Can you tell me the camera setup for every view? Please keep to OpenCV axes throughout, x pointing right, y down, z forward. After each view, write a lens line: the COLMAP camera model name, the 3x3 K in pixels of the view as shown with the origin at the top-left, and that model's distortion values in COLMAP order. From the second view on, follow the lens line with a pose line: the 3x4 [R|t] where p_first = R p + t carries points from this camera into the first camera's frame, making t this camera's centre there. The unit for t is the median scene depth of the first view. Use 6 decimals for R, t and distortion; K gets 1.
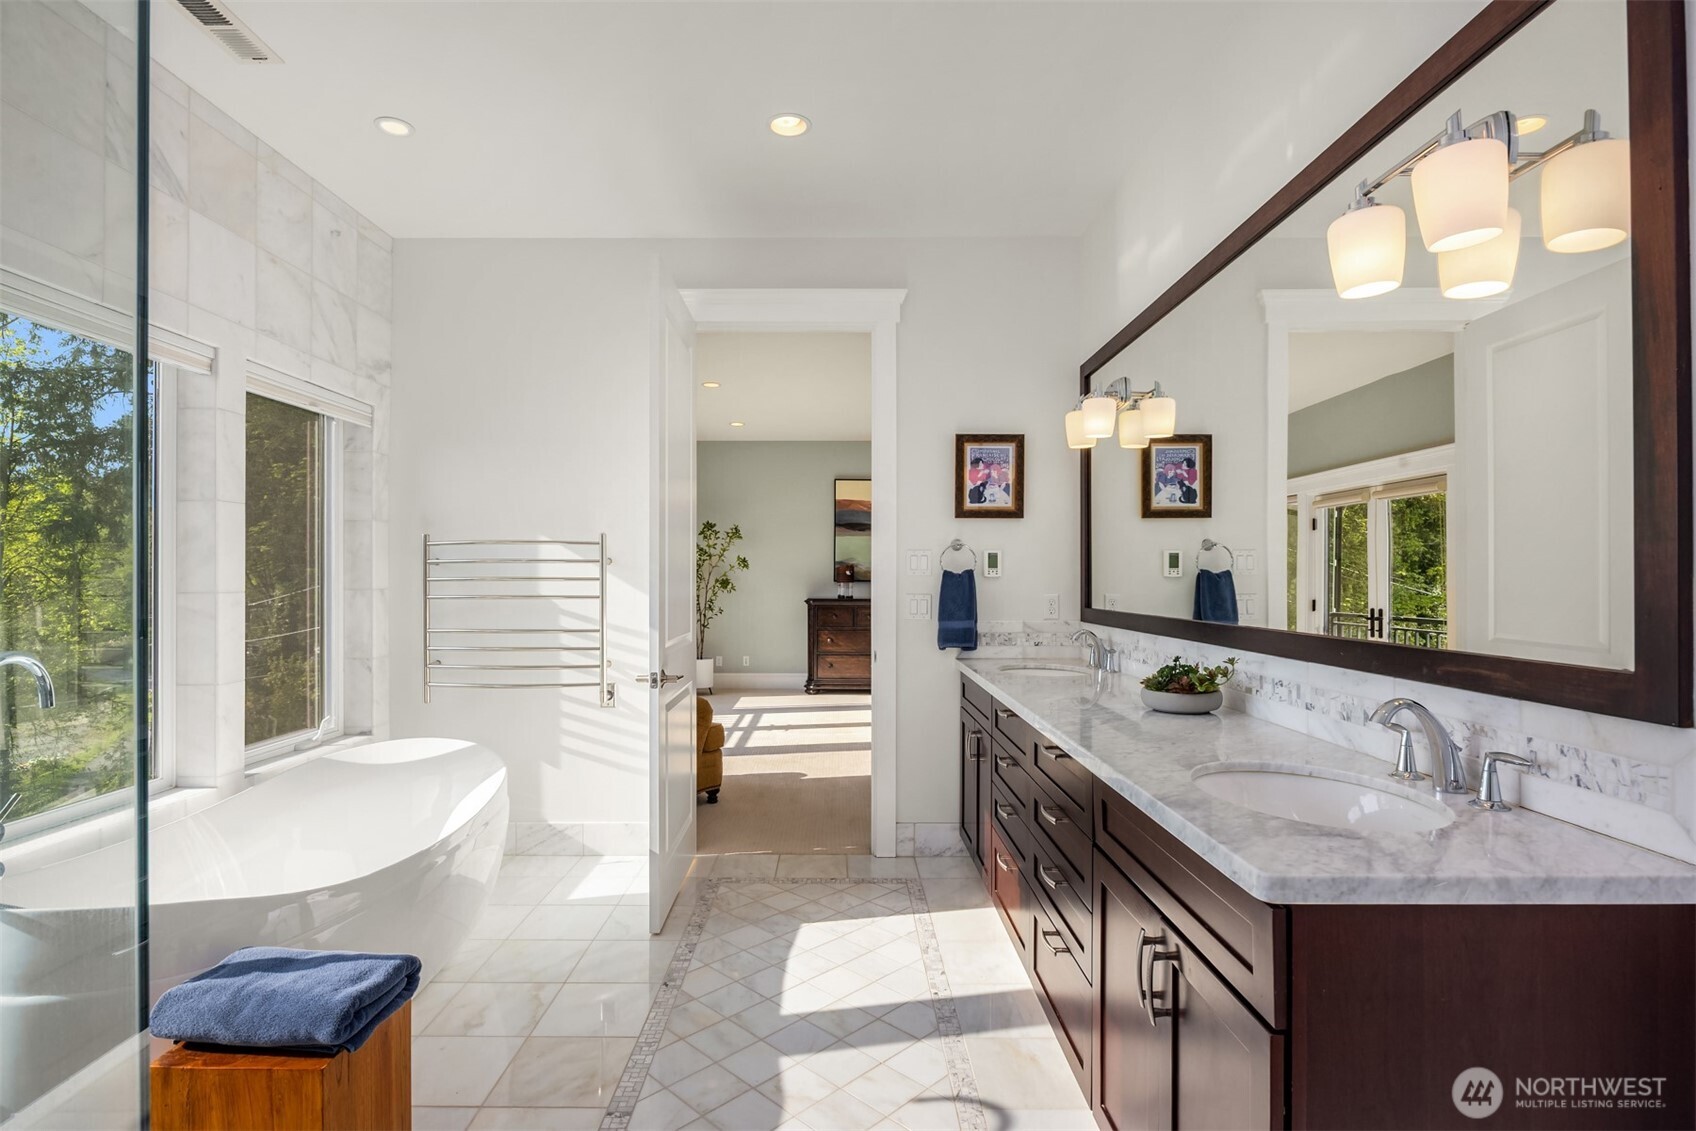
lens RADIAL K [[832.4, 0, 833.4], [0, 832.4, 574.5], [0, 0, 1]] dist [-0.010265, 0.002089]
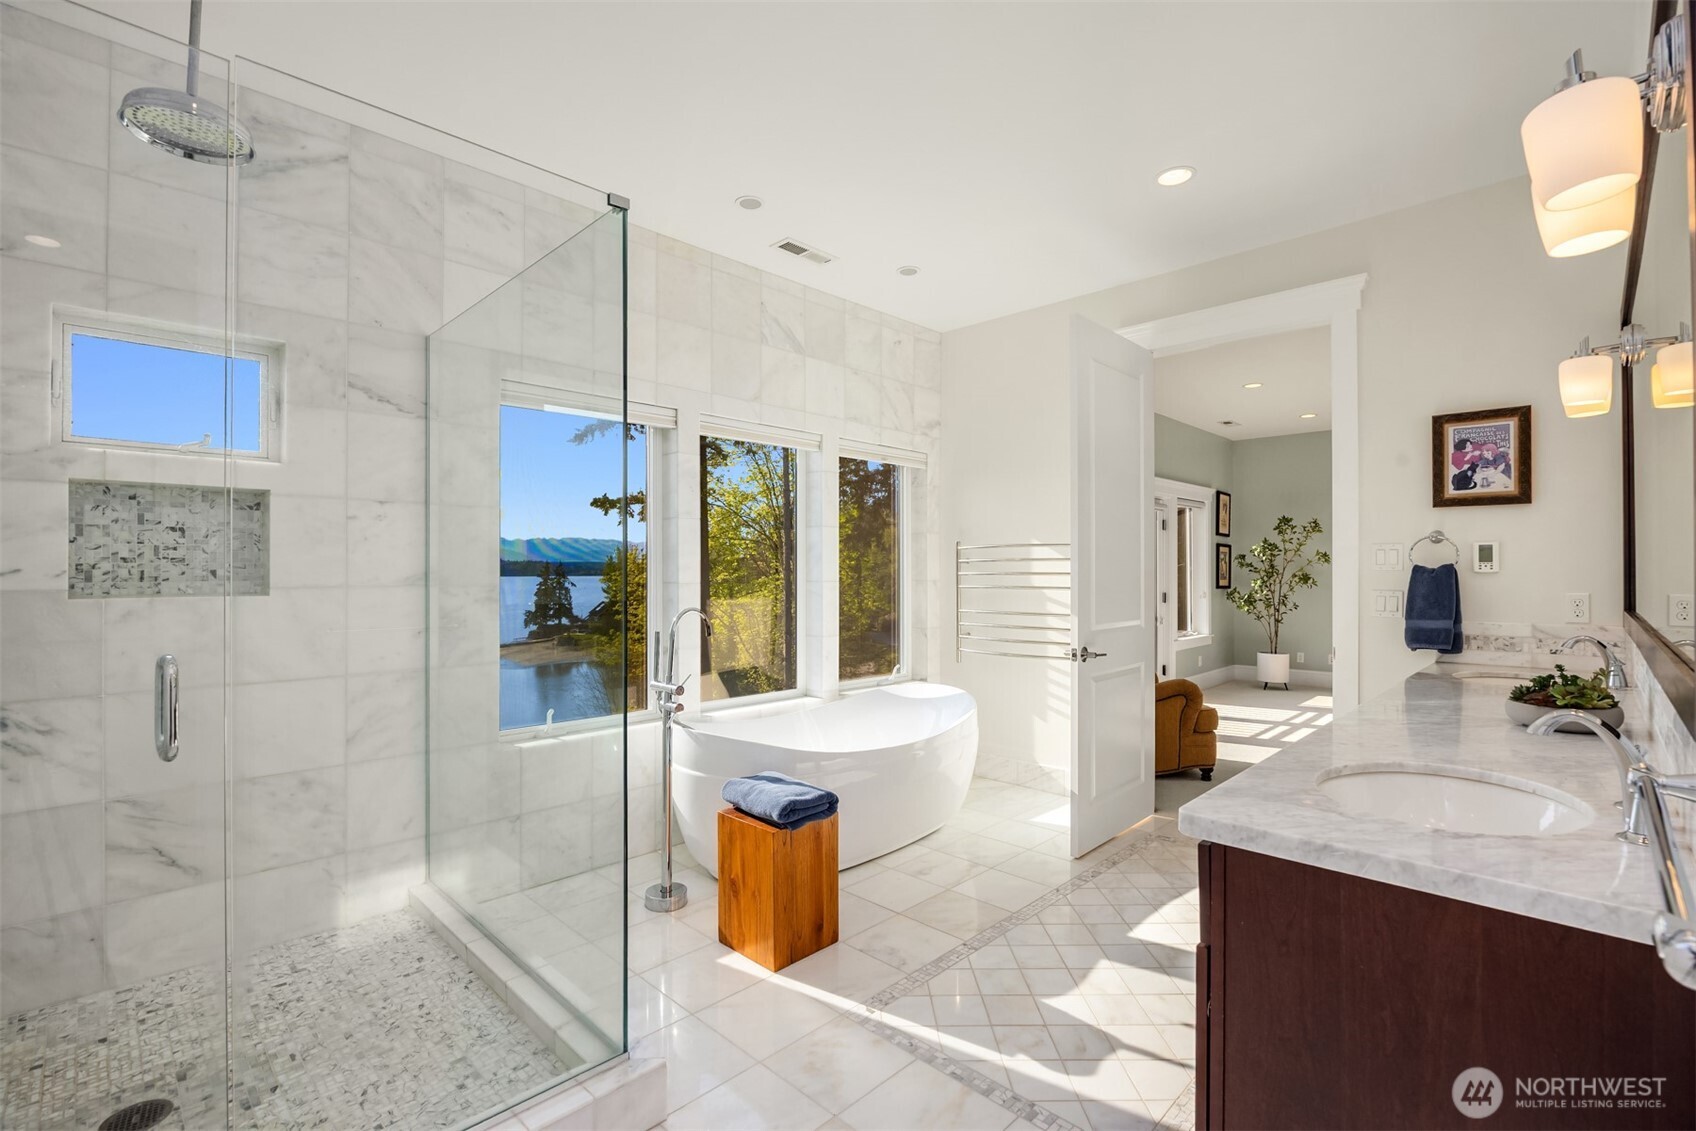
lens RADIAL K [[767.6, 0, 846.6], [0, 767.6, 566.2], [0, 0, 1]] dist [-0.009858, 0.000736]
pose [[0.714068, -0.004732, -0.700060, 0.273603], [0.001760, 0.999986, -0.004964, -0.000610], [0.700074, 0.002313, 0.714066, -0.050504]]
